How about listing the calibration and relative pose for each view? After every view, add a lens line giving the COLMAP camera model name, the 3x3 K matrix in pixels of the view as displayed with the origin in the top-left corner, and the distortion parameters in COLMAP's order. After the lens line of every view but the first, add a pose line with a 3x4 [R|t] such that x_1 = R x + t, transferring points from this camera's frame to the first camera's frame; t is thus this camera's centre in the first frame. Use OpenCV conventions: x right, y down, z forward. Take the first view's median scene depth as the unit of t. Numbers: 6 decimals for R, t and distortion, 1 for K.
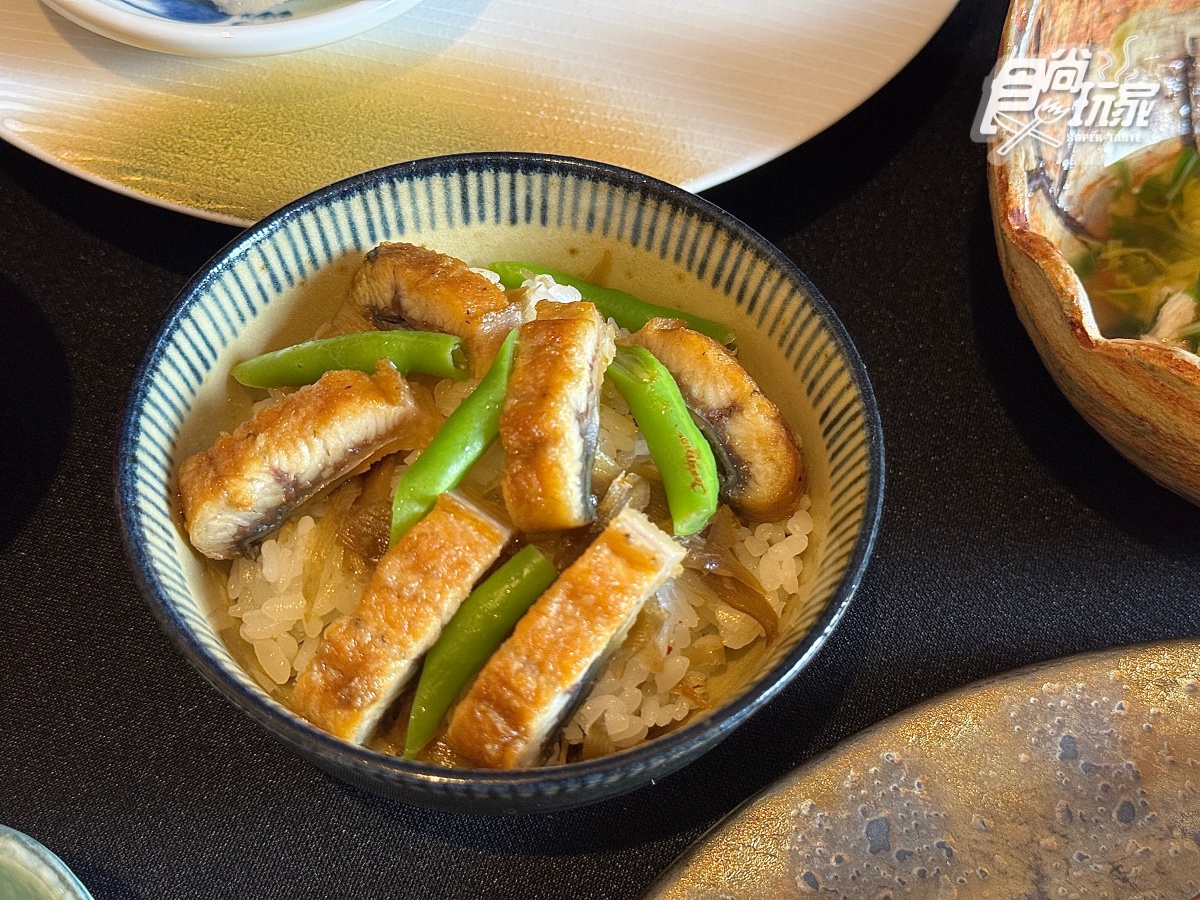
lens RADIAL K [[1668.1, 0, 592.7], [0, 1668.1, 455.9], [0, 0, 1]] dist [0.031004, 0.000000]
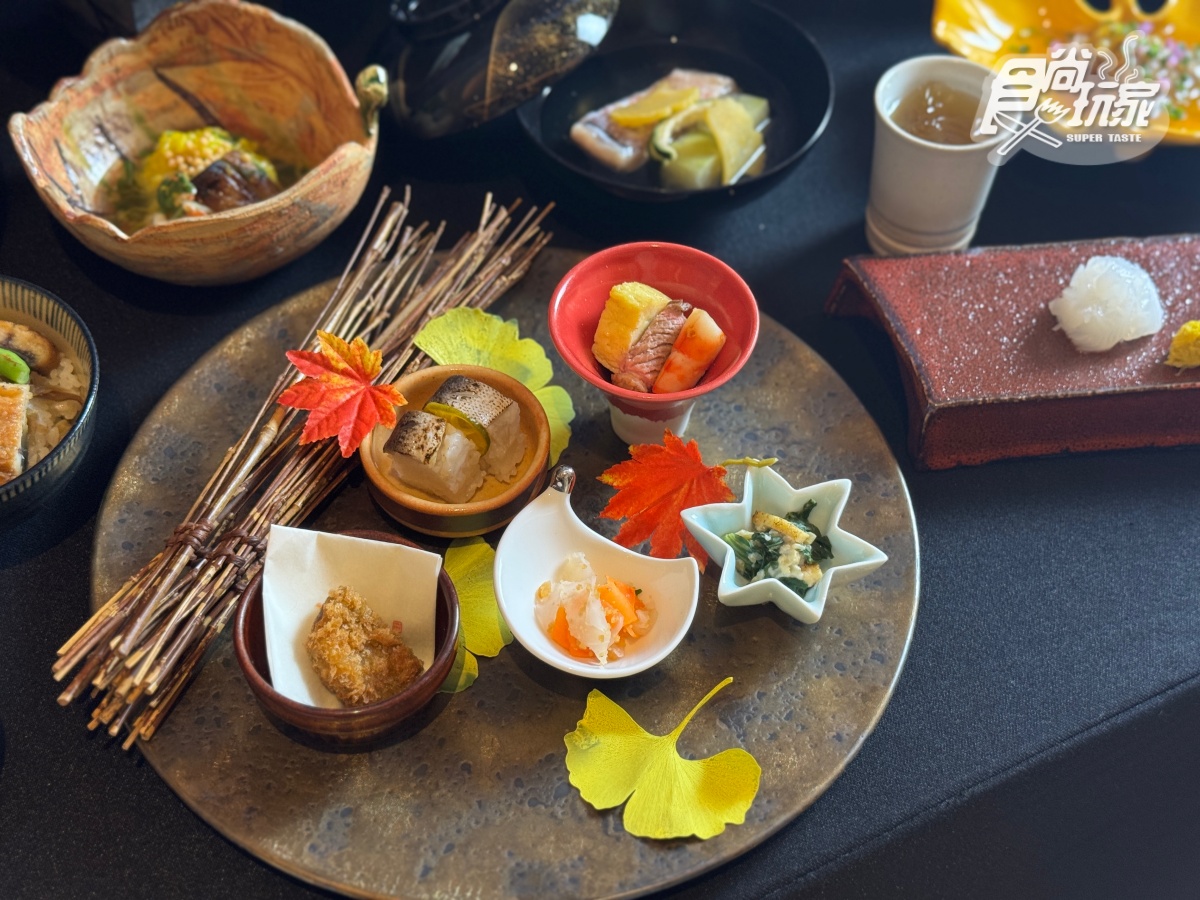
lens RADIAL K [[1668.1, 0, 603.8], [0, 1668.1, 451.5], [0, 0, 1]] dist [0.031004, 0.000000]
pose [[0.728474, -0.532041, 0.431576, -0.323508], [0.561700, 0.824514, 0.068334, 0.326034], [-0.392197, 0.192637, 0.899485, -1.108692]]
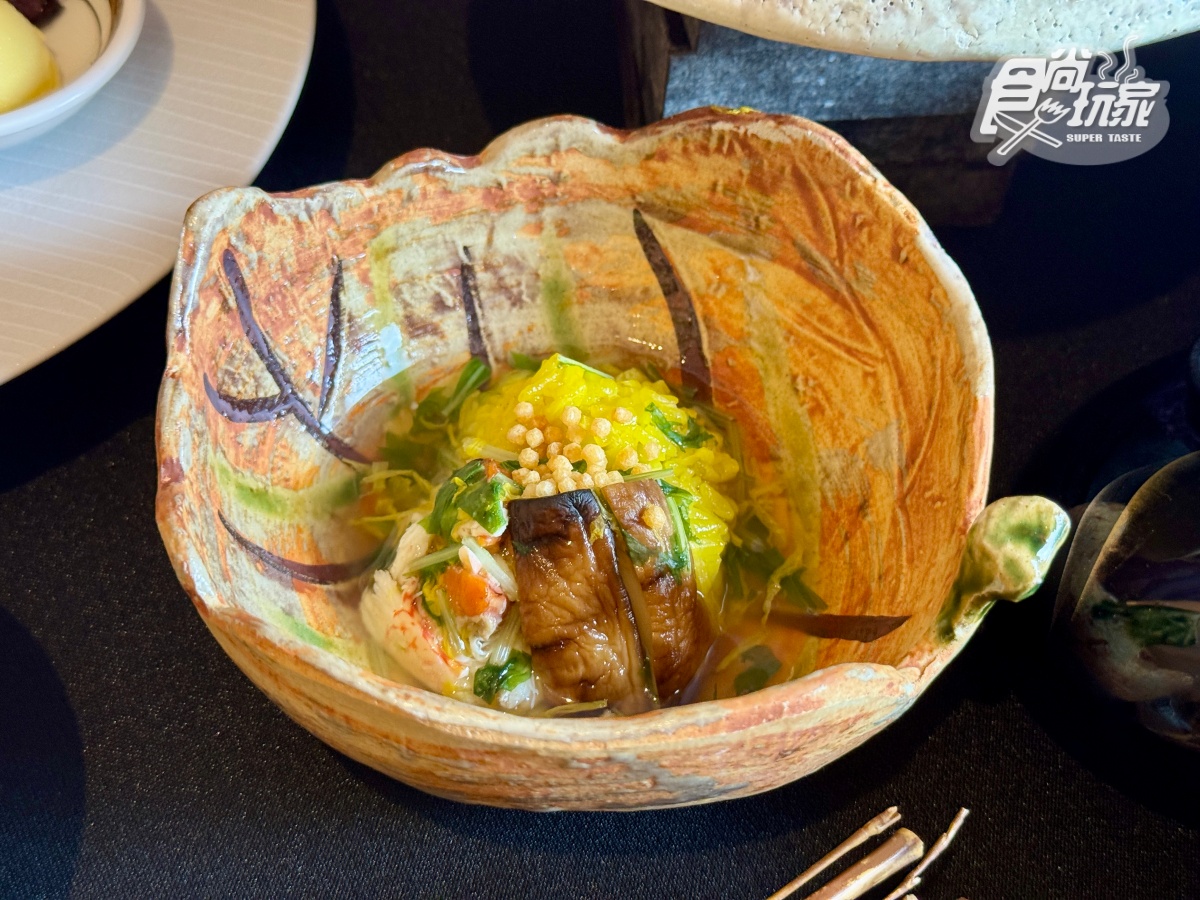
lens RADIAL K [[1668.1, 0, 599.8], [0, 1668.1, 446.9], [0, 0, 1]] dist [0.031004, 0.000000]
pose [[0.996497, -0.040764, 0.073026, 0.367651], [0.044986, 0.997353, -0.057130, -0.077950], [-0.070504, 0.060215, 0.995692, 0.046538]]
